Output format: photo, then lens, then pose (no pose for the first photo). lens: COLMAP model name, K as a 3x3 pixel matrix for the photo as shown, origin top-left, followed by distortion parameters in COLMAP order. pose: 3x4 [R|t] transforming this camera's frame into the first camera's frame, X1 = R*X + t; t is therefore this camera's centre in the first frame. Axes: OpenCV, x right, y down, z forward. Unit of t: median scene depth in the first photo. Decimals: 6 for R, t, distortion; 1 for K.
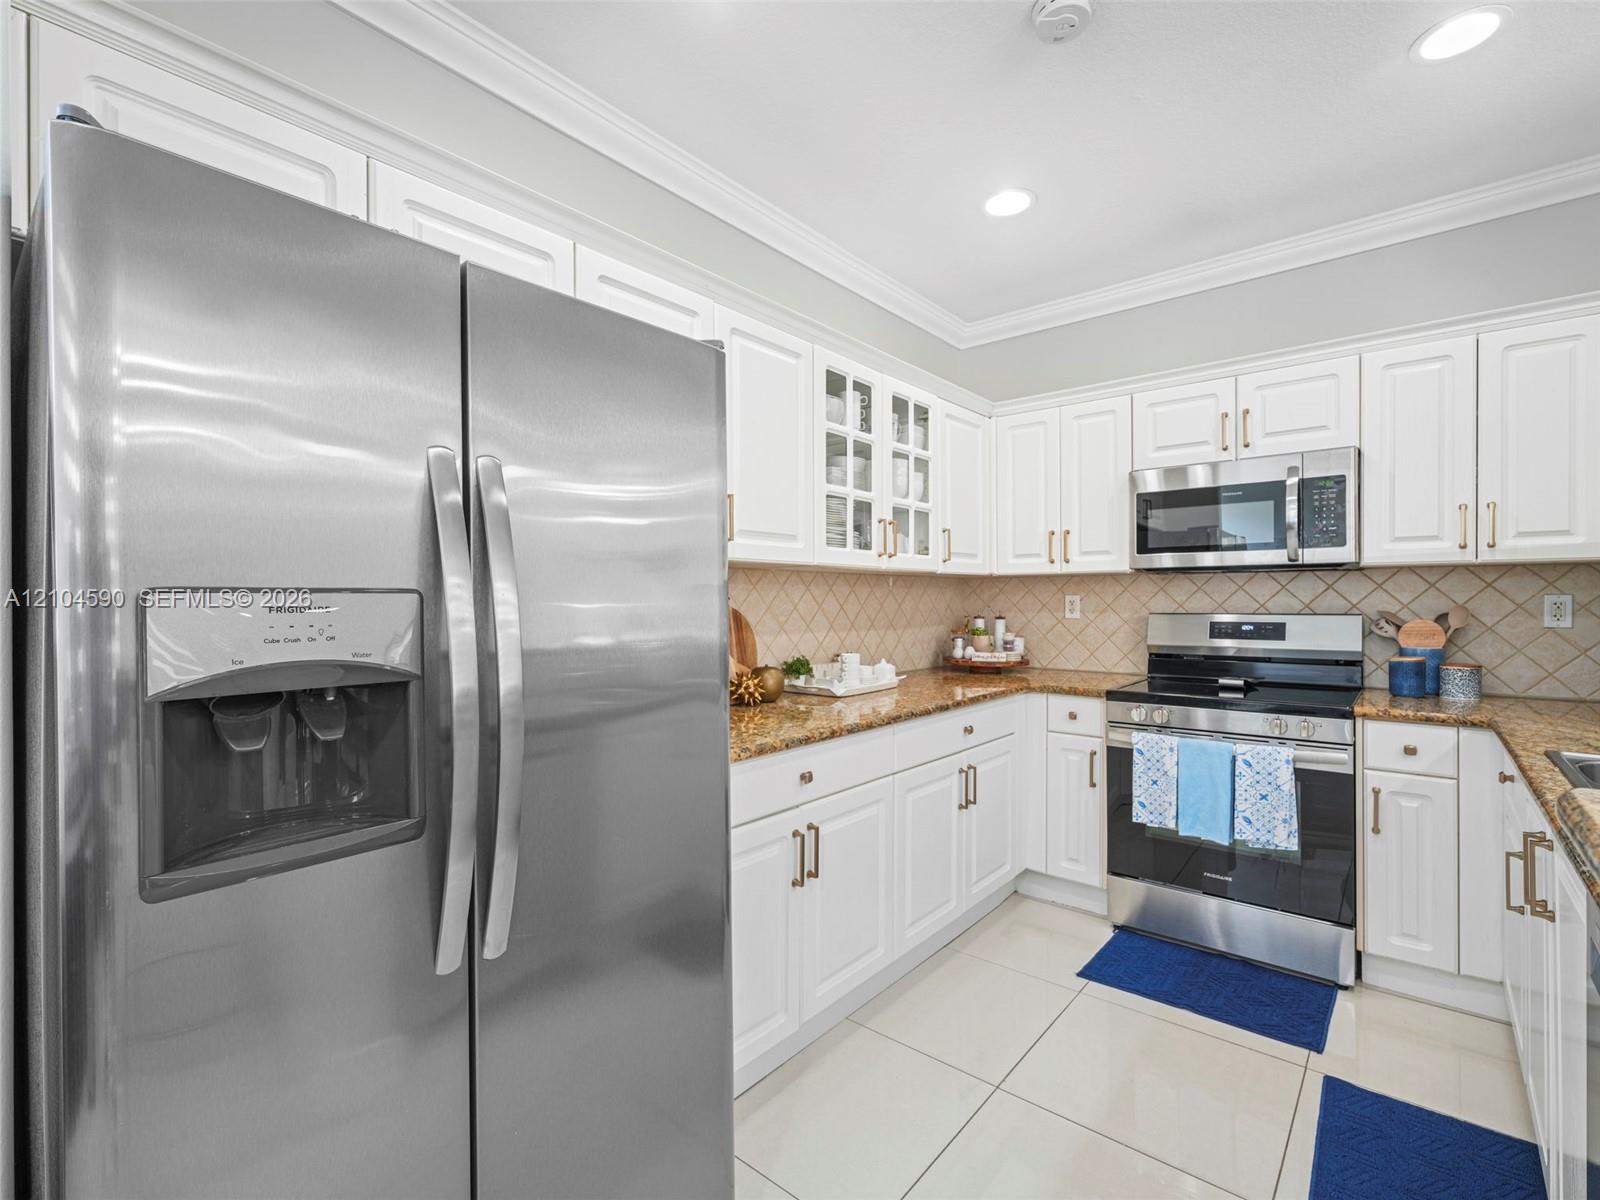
lens RADIAL K [[740.7, 0, 797.7], [0, 740.7, 606.1], [0, 0, 1]] dist [-0.015588, -0.000500]
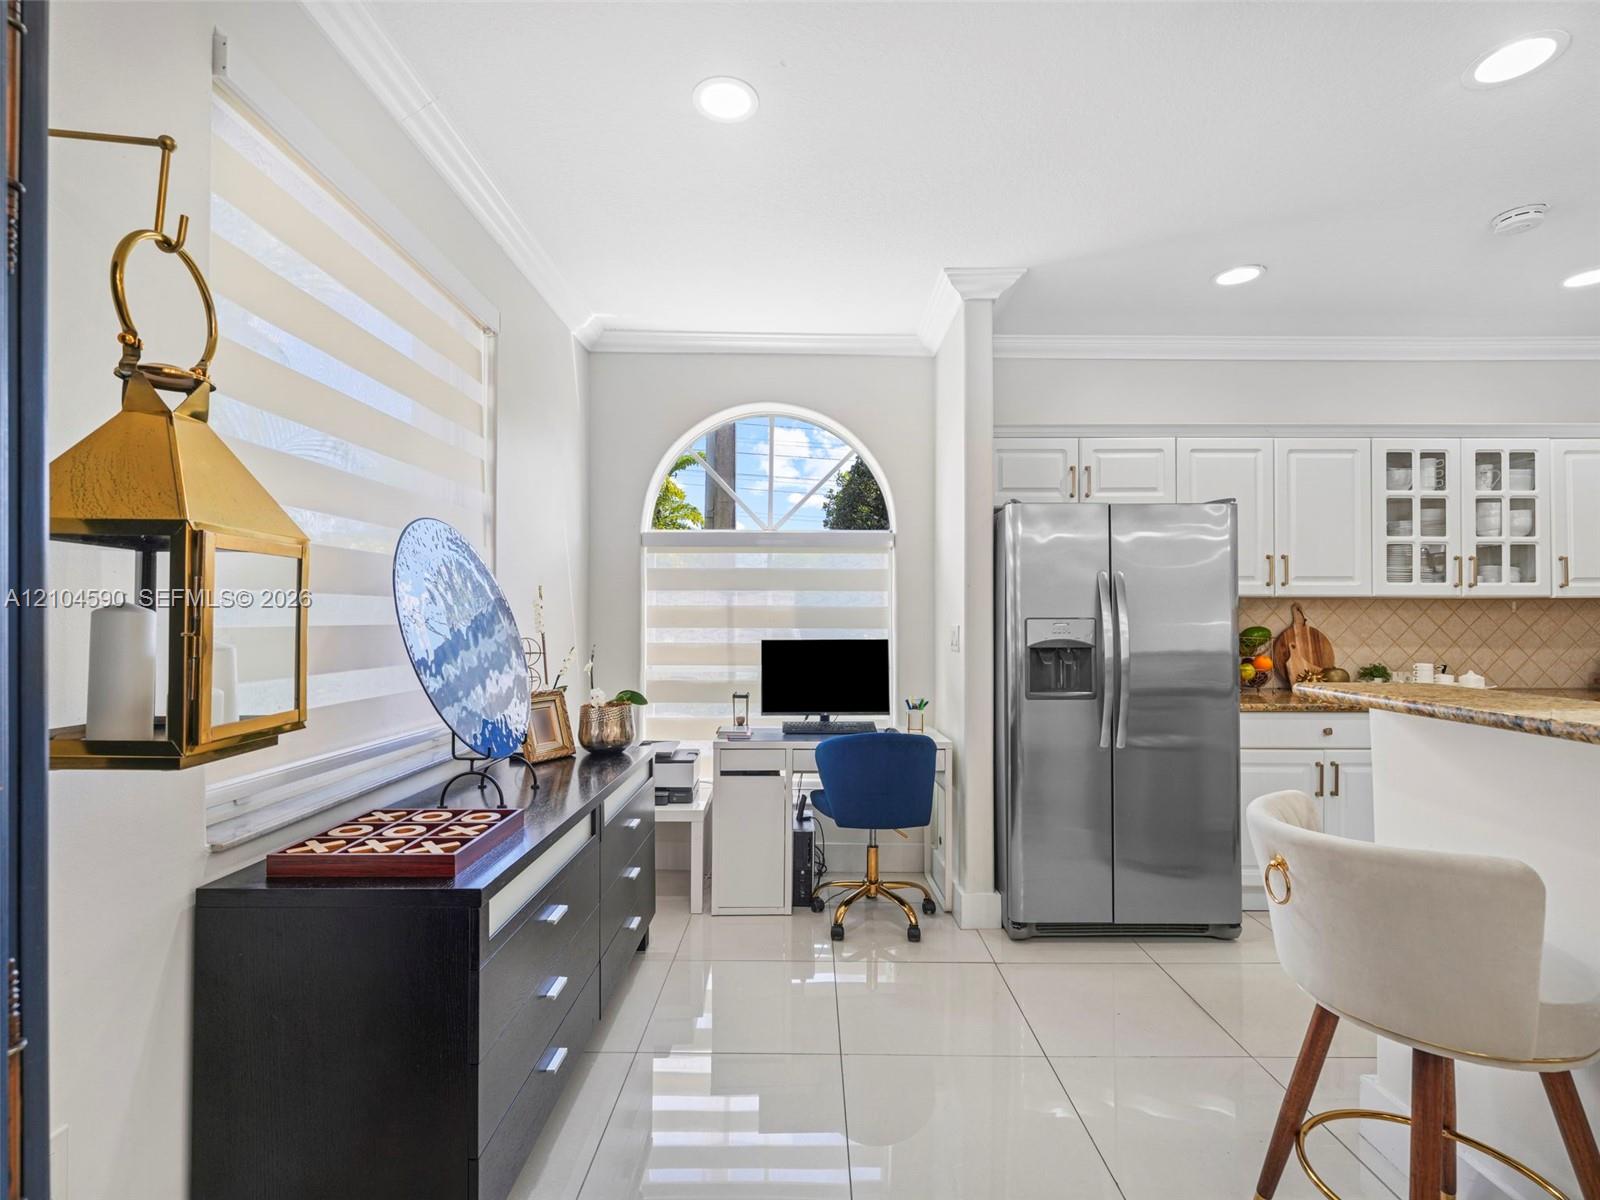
lens RADIAL K [[740.7, 0, 797.7], [0, 740.7, 606.1], [0, 0, 1]] dist [-0.015588, -0.000500]
pose [[0.635729, -0.007580, -0.771875, 0.363064], [-0.009808, 0.999792, -0.017896, -0.001809], [0.771850, 0.018948, 0.635522, -0.645951]]
